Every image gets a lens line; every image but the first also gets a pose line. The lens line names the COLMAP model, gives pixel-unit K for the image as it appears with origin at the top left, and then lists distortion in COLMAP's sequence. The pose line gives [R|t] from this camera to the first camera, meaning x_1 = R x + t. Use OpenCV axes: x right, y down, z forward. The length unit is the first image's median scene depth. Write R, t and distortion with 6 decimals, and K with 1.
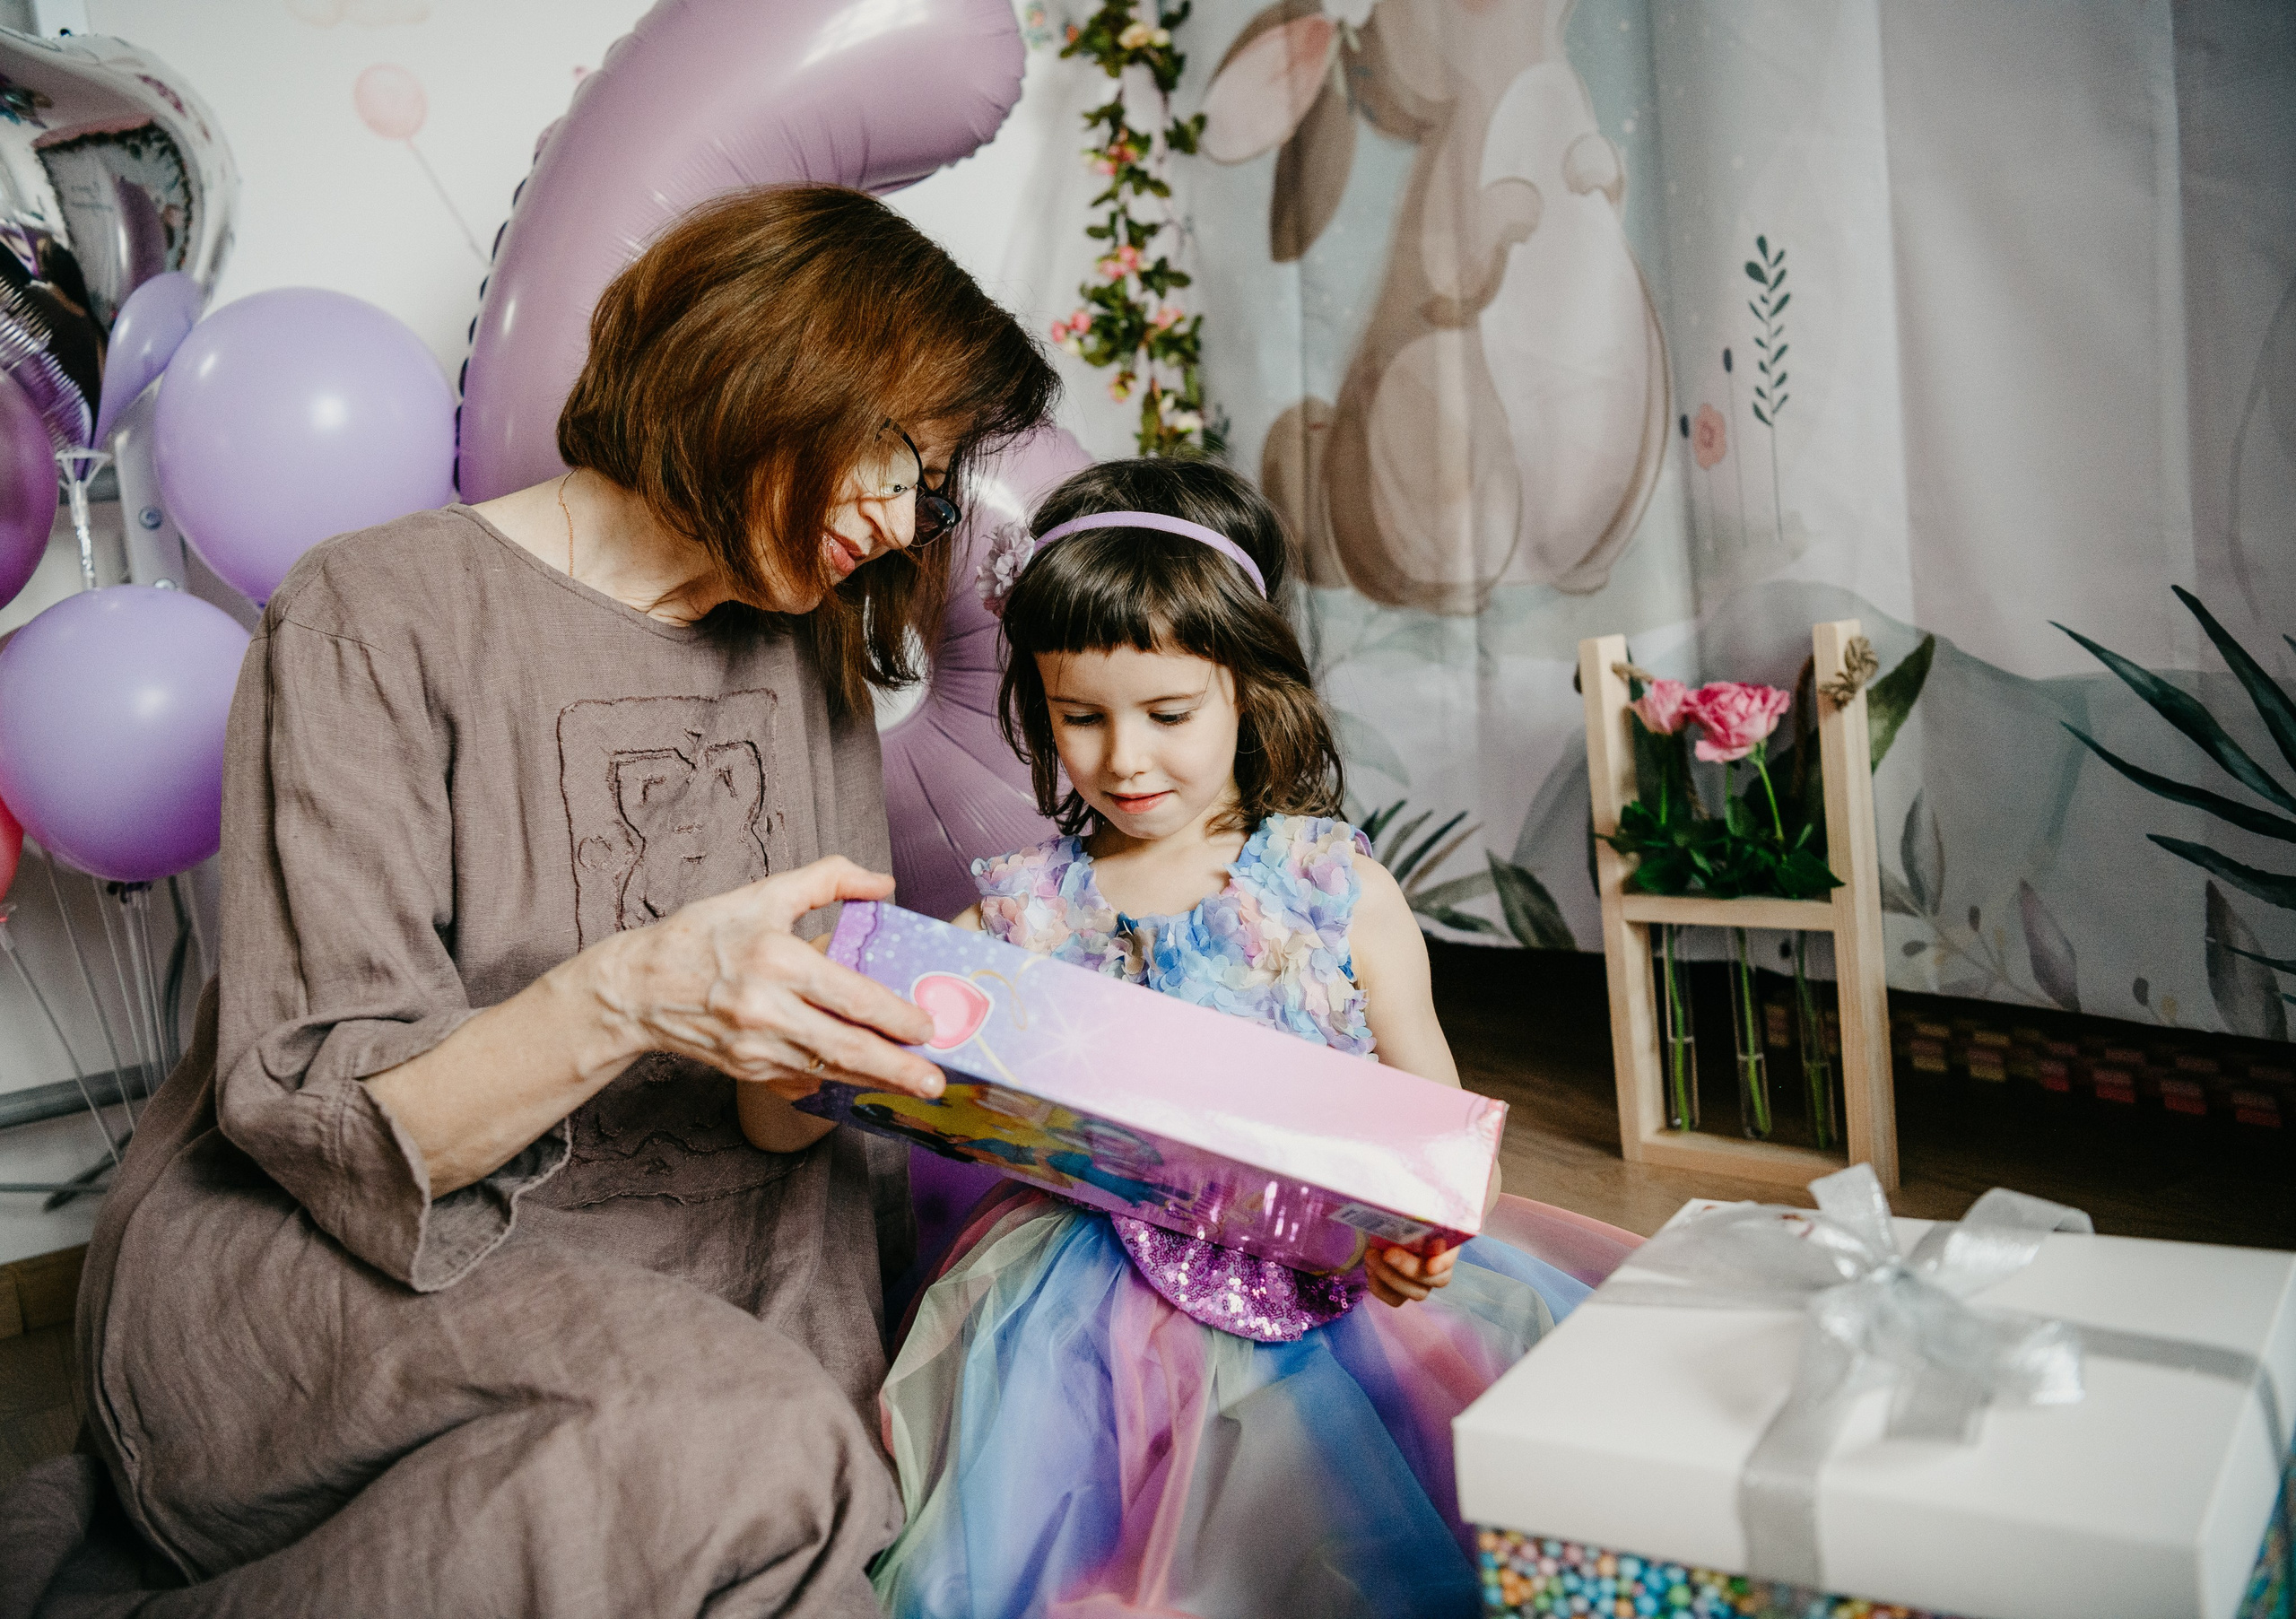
lens RADIAL K [[2019.6, 0, 1097.0], [0, 2019.6, 806.6], [0, 0, 1]] dist [-0.028909, 0.000050]
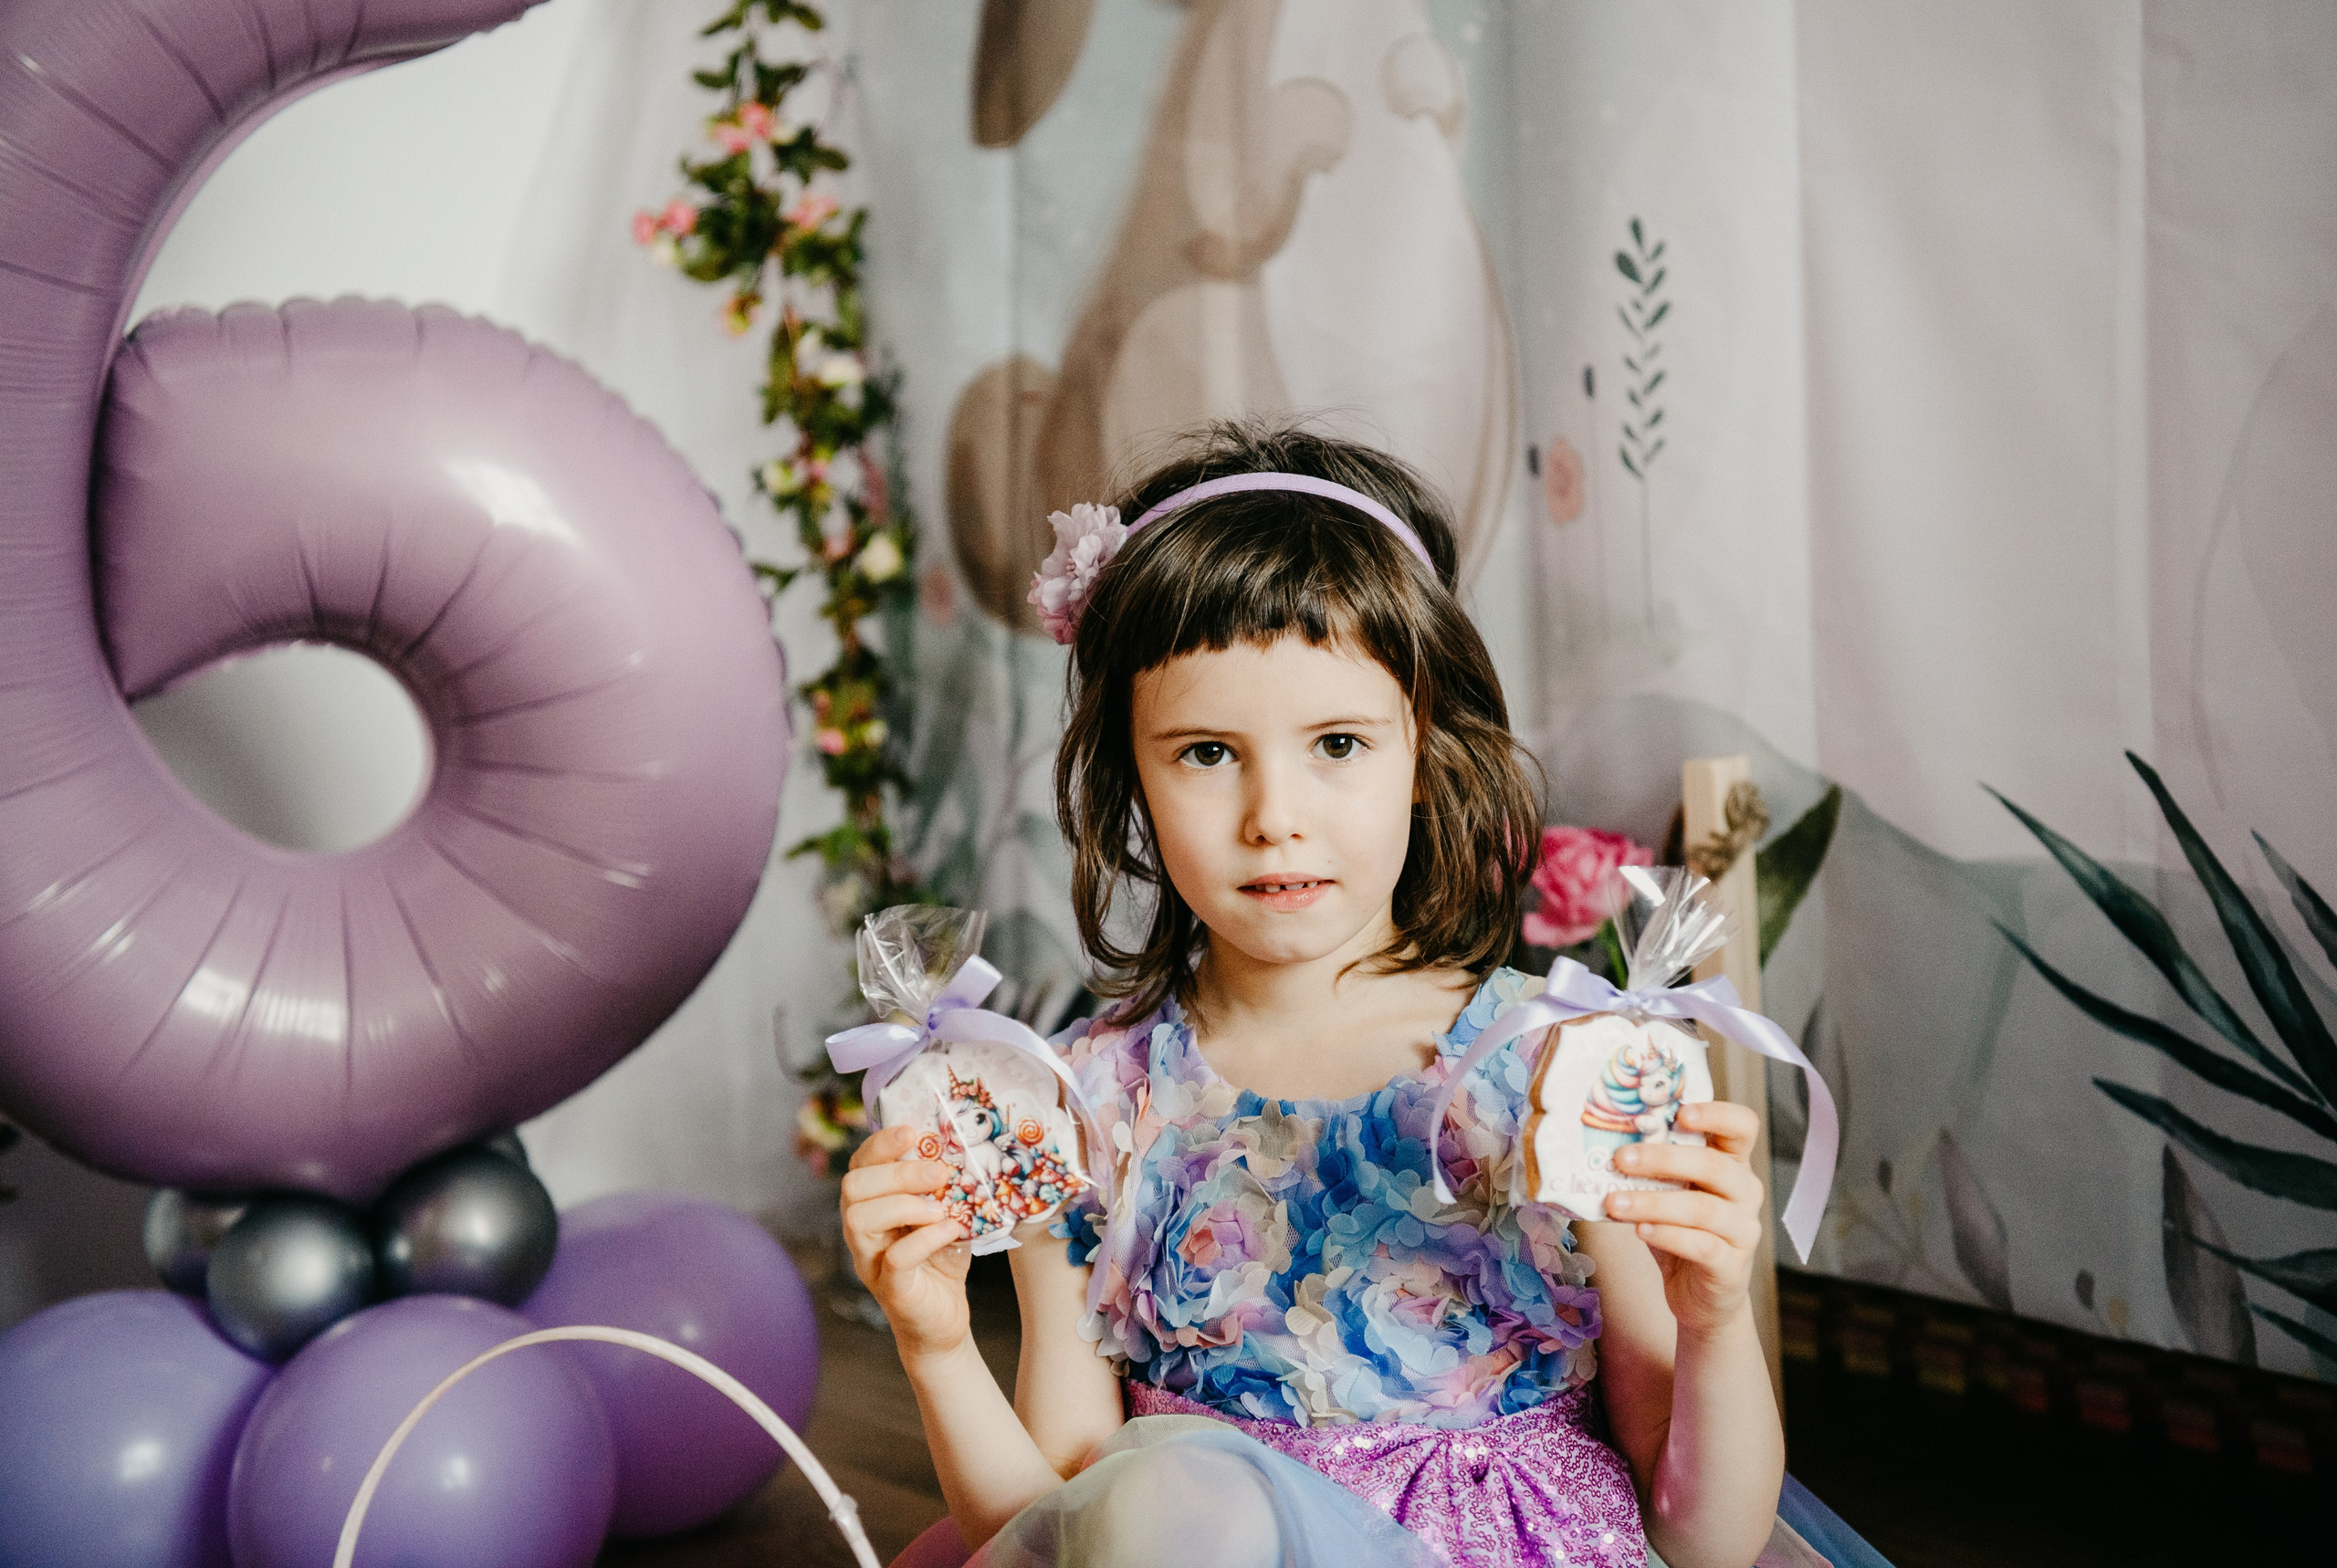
lens RADIAL K [[3478.3, 0, 1256.4], [0, 3478.3, 736.1], [0, 0, 1]] dist [0.134289, 0.120136]
pose [[0.986853, 0.035678, 0.157634, 0.004300], [-0.031184, 0.999036, -0.030888, -0.048976], [-0.158584, 0.025566, 0.987014, -0.189739]]
